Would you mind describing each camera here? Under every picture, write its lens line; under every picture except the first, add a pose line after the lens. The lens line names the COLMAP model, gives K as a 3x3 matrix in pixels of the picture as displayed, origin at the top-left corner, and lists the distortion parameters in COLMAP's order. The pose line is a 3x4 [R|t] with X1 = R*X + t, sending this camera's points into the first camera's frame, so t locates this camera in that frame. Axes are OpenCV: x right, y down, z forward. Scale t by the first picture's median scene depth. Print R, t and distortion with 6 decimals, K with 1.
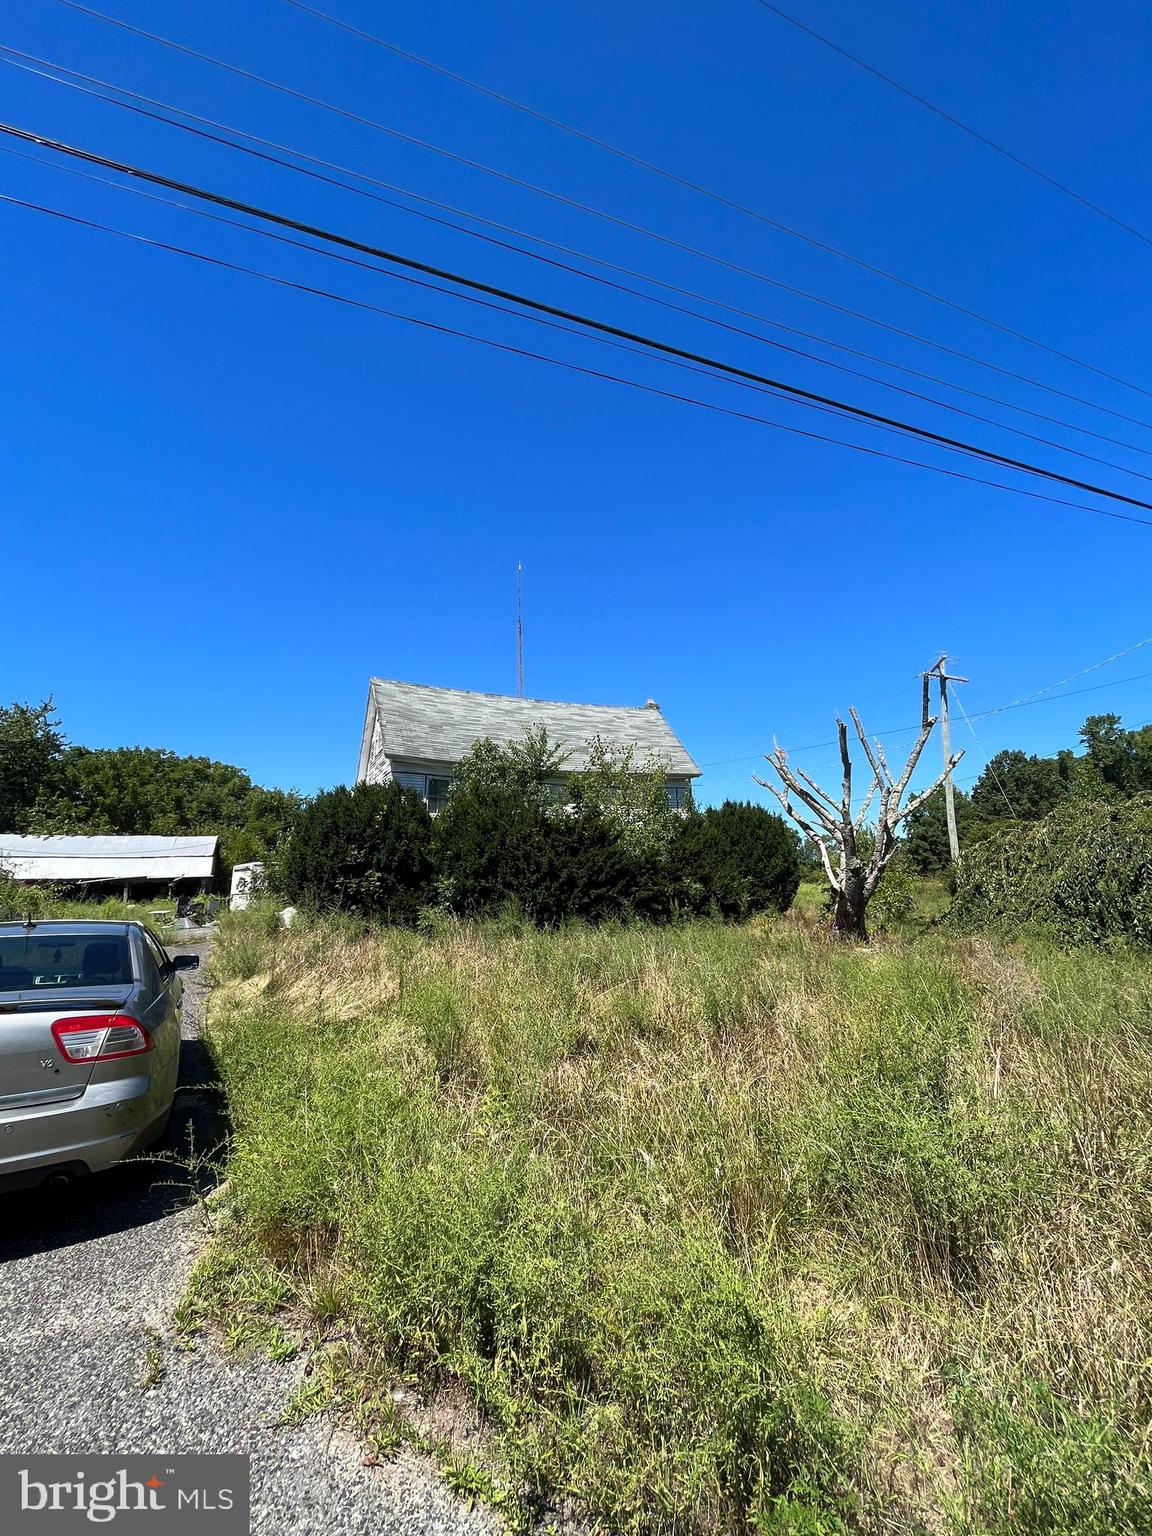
lens RADIAL K [[665.5, 0, 573.8], [0, 665.5, 766.4], [0, 0, 1]] dist [-0.002726, 0.000068]
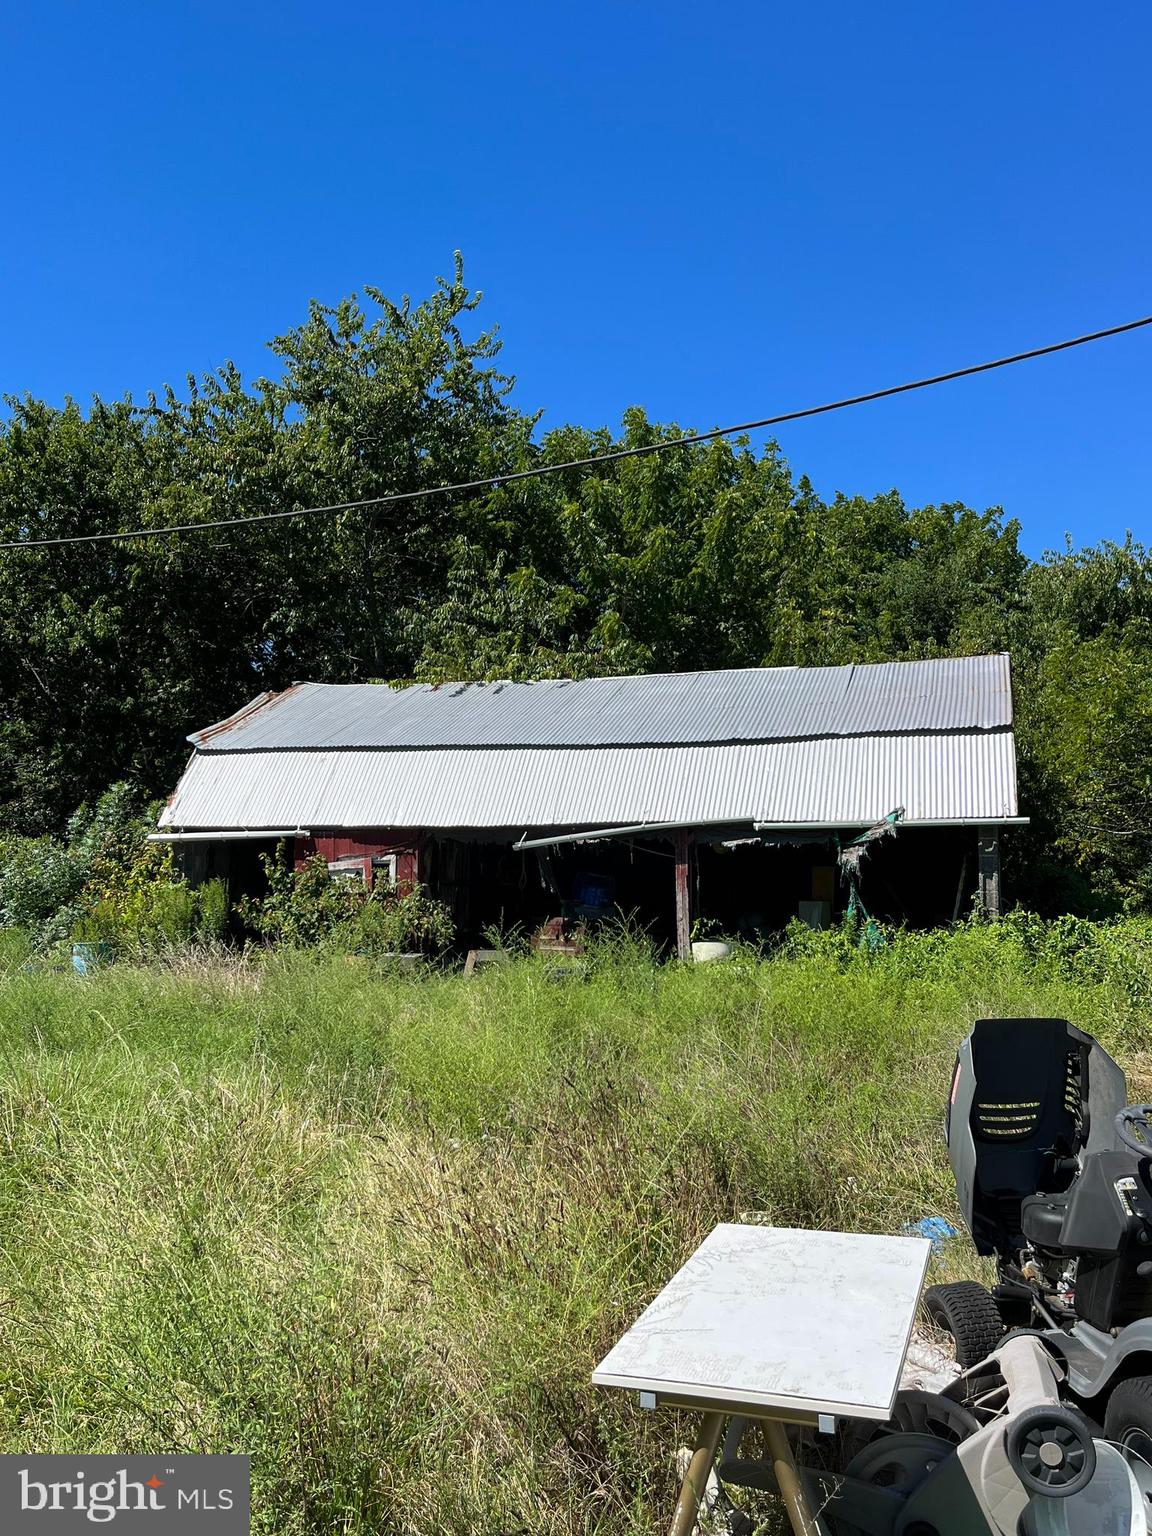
lens RADIAL K [[1375.1, 0, 579.7], [0, 1375.1, 767.3], [0, 0, 1]] dist [0.055057, -0.066986]
pose [[0.744787, -0.026448, -0.666778, -0.755250], [0.097697, 0.992769, 0.069748, 0.220060], [0.660112, -0.117089, 0.741985, 1.247013]]
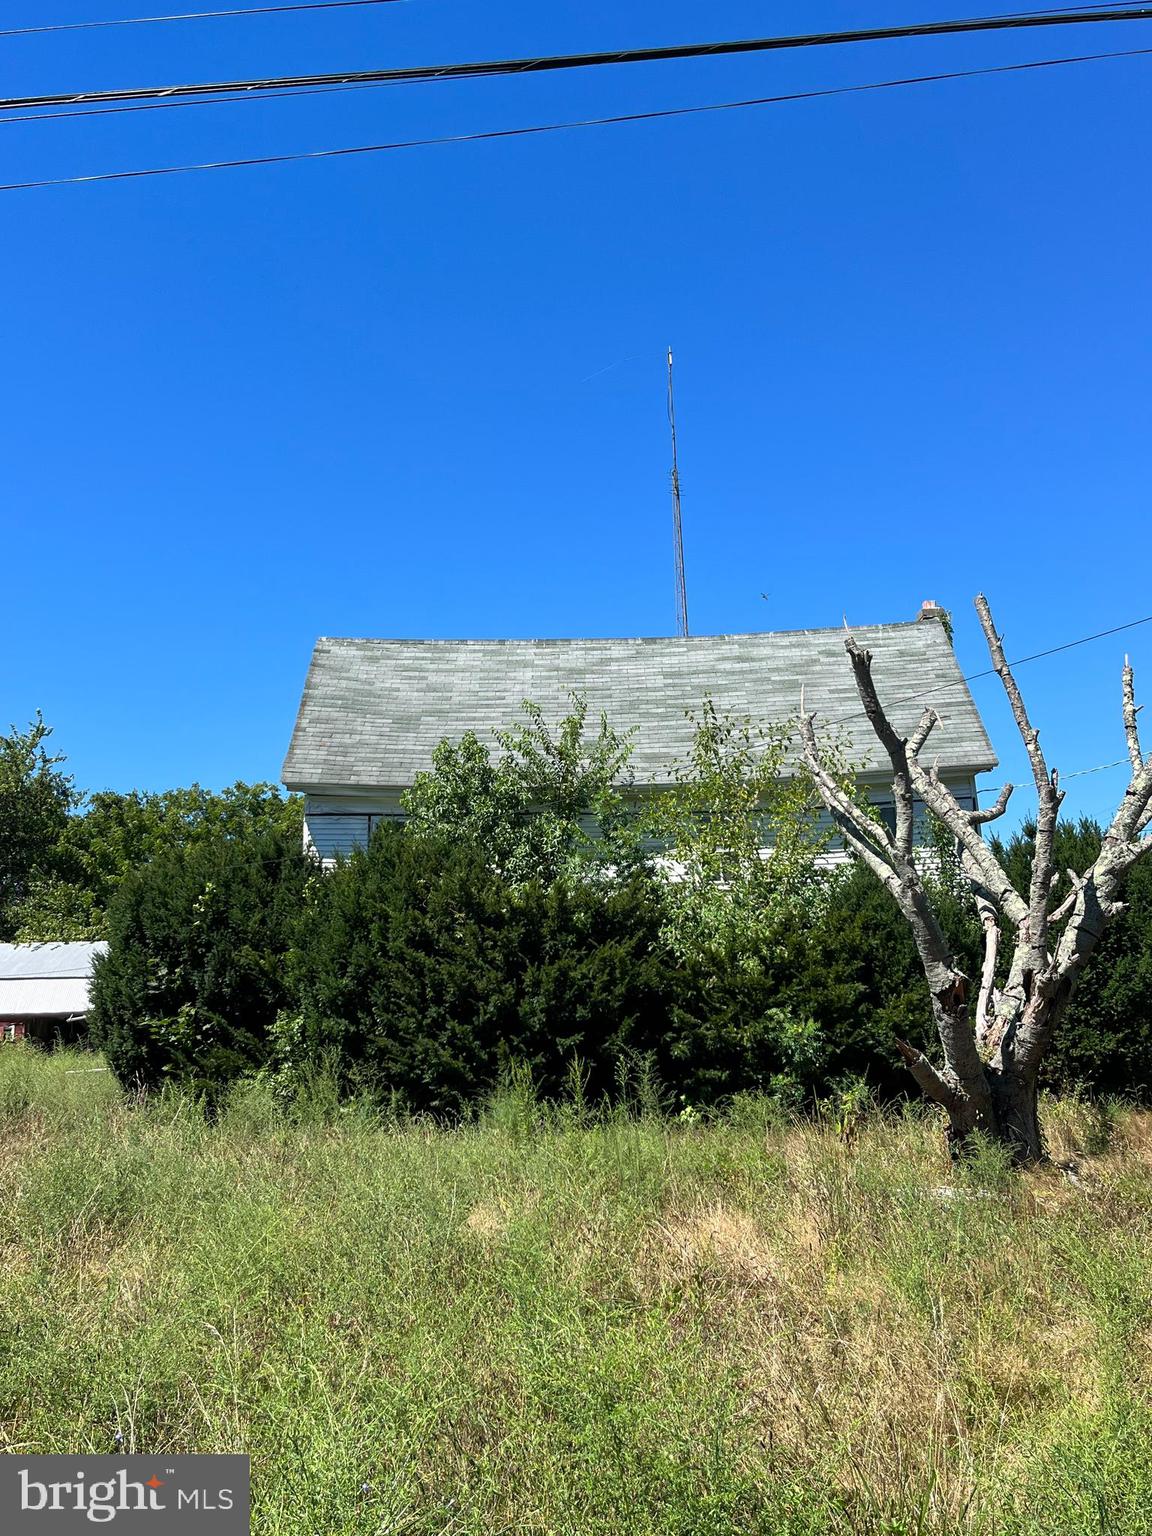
lens RADIAL K [[1375.1, 0, 557.6], [0, 1375.1, 773.2], [0, 0, 1]] dist [0.055057, -0.066986]
pose [[0.901134, -0.082172, -0.425683, 0.426656], [0.085104, 0.996298, -0.012164, 0.006050], [0.425107, -0.025266, 0.904791, 0.089927]]
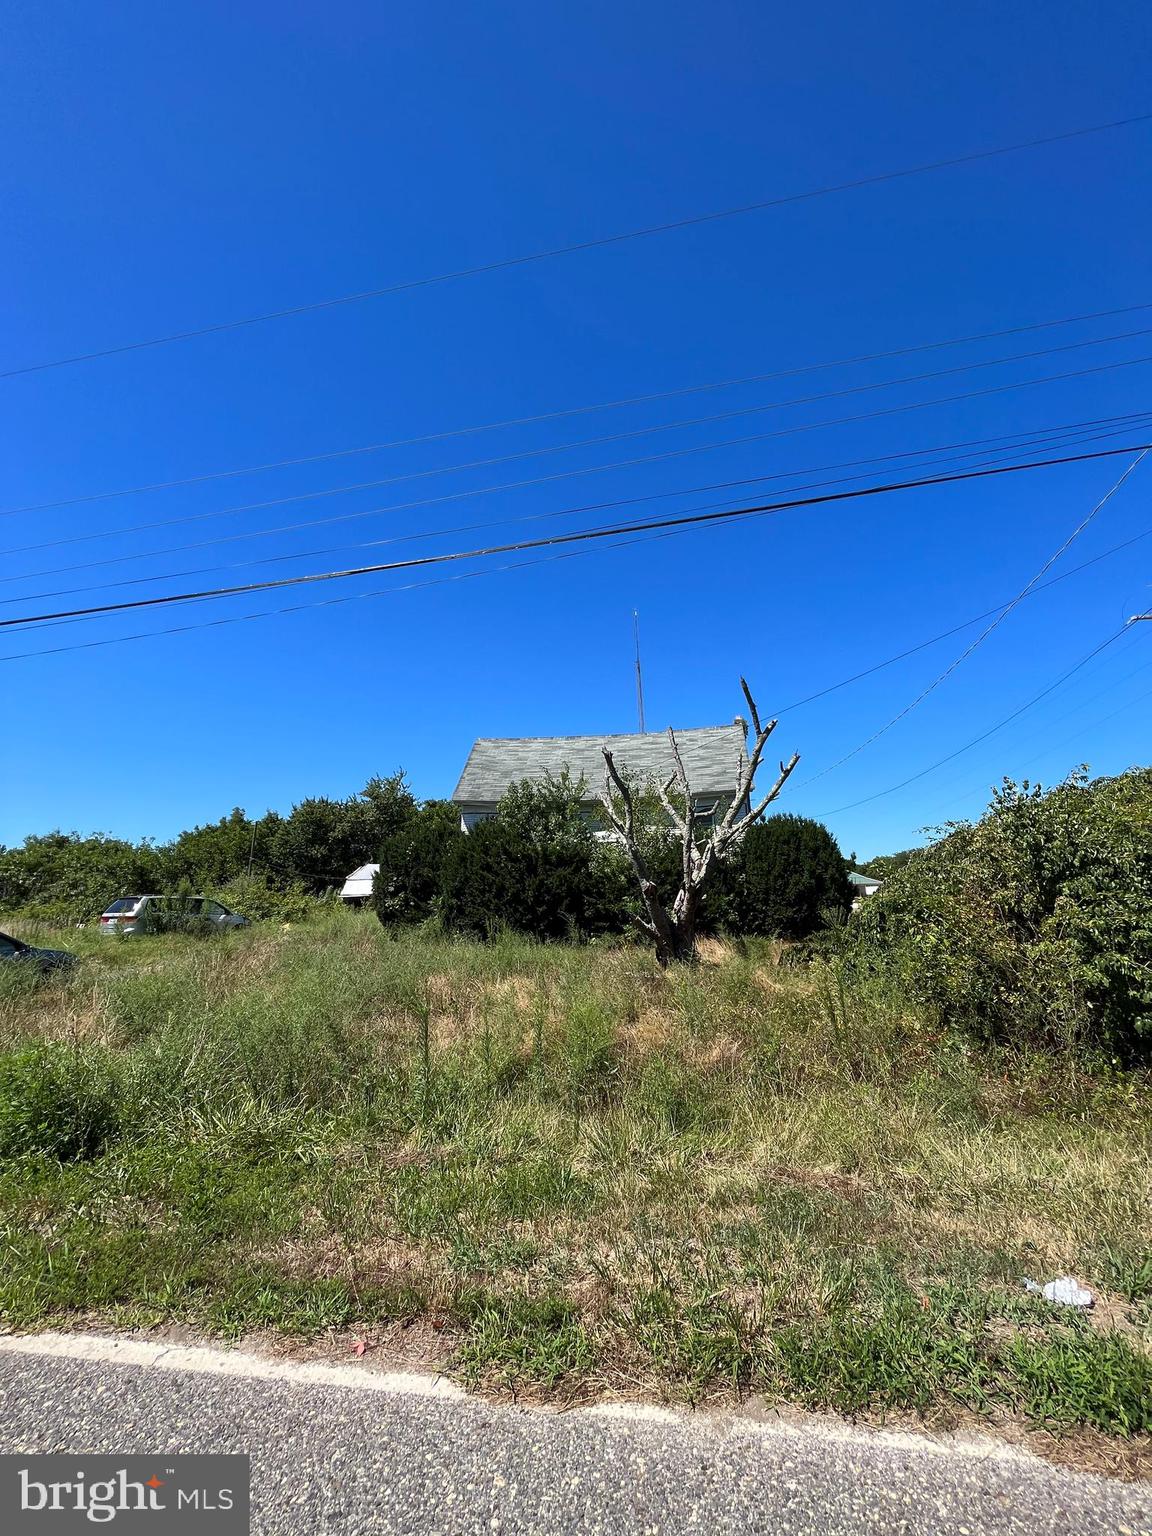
lens RADIAL K [[620.5, 0, 570.1], [0, 620.5, 762.0], [0, 0, 1]] dist [-0.002493, 0.000684]
pose [[0.833087, -0.116376, -0.540762, 0.626497], [0.097673, 0.993205, -0.063272, 0.006126], [0.544451, -0.000106, 0.838793, 0.111364]]
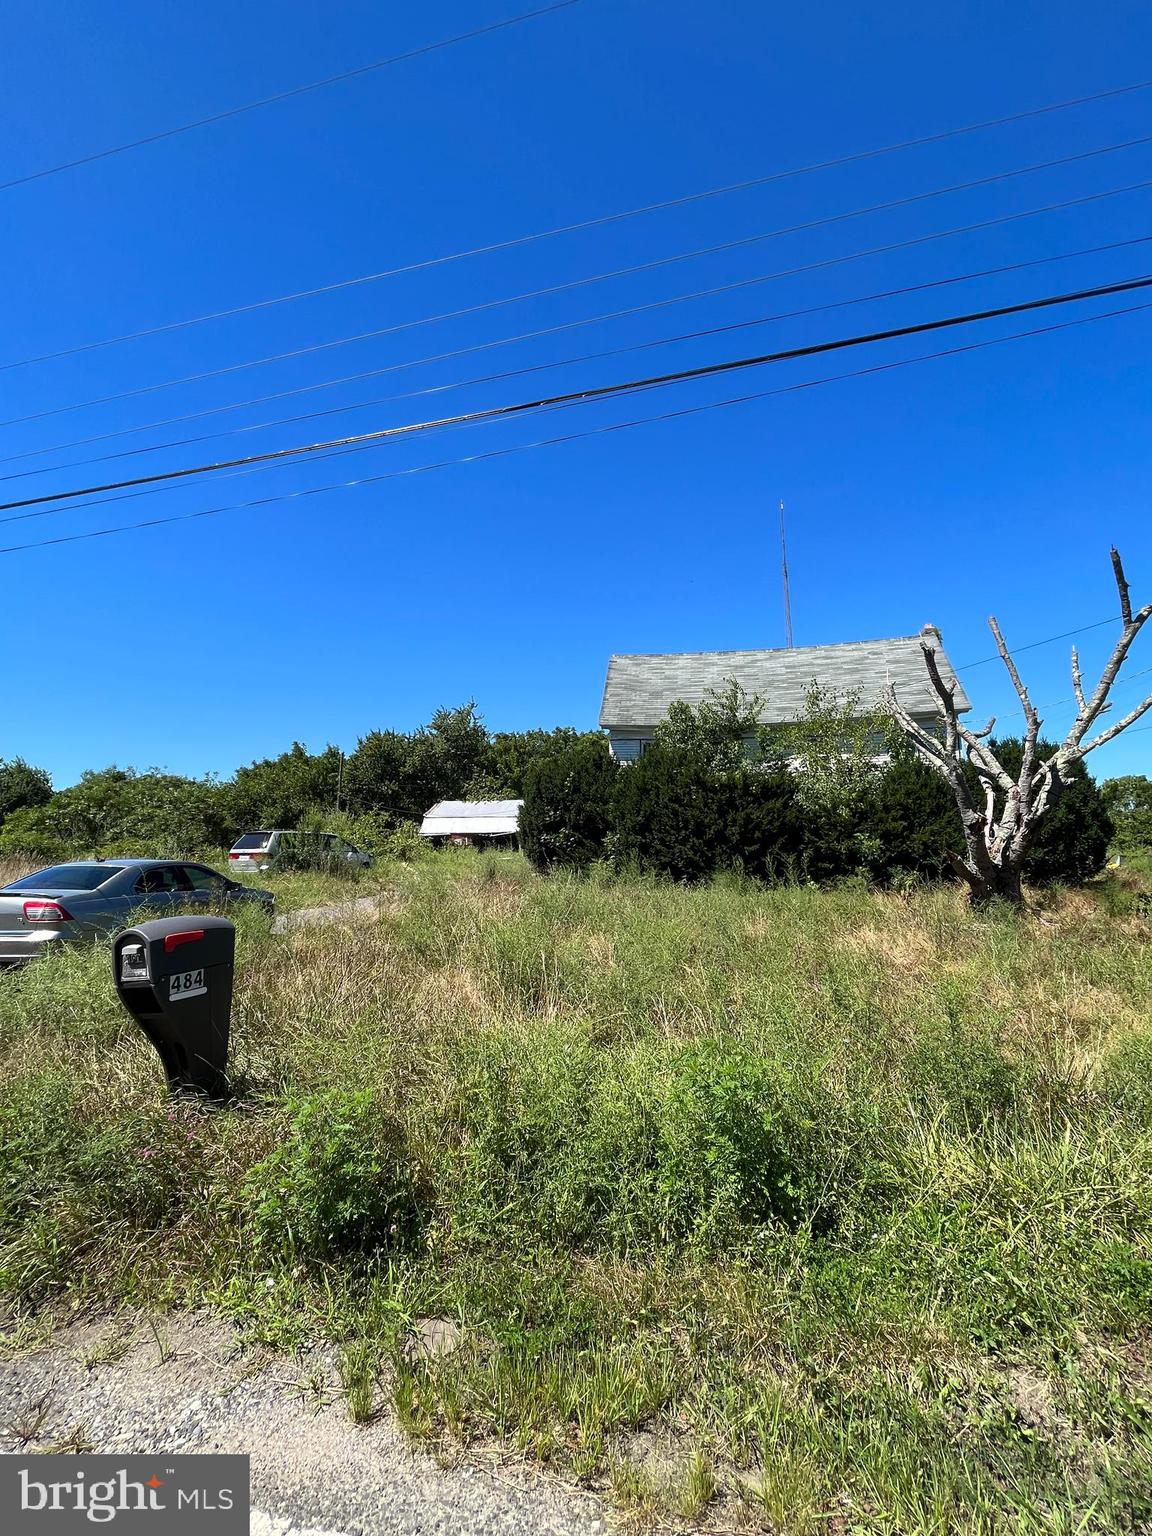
lens RADIAL K [[665.5, 0, 571.4], [0, 665.5, 763.8], [0, 0, 1]] dist [-0.002726, 0.000068]
pose [[0.801601, -0.061018, -0.594737, 0.377708], [0.099869, 0.994467, 0.032577, 0.005269], [0.589459, -0.085509, 0.803260, 0.058576]]
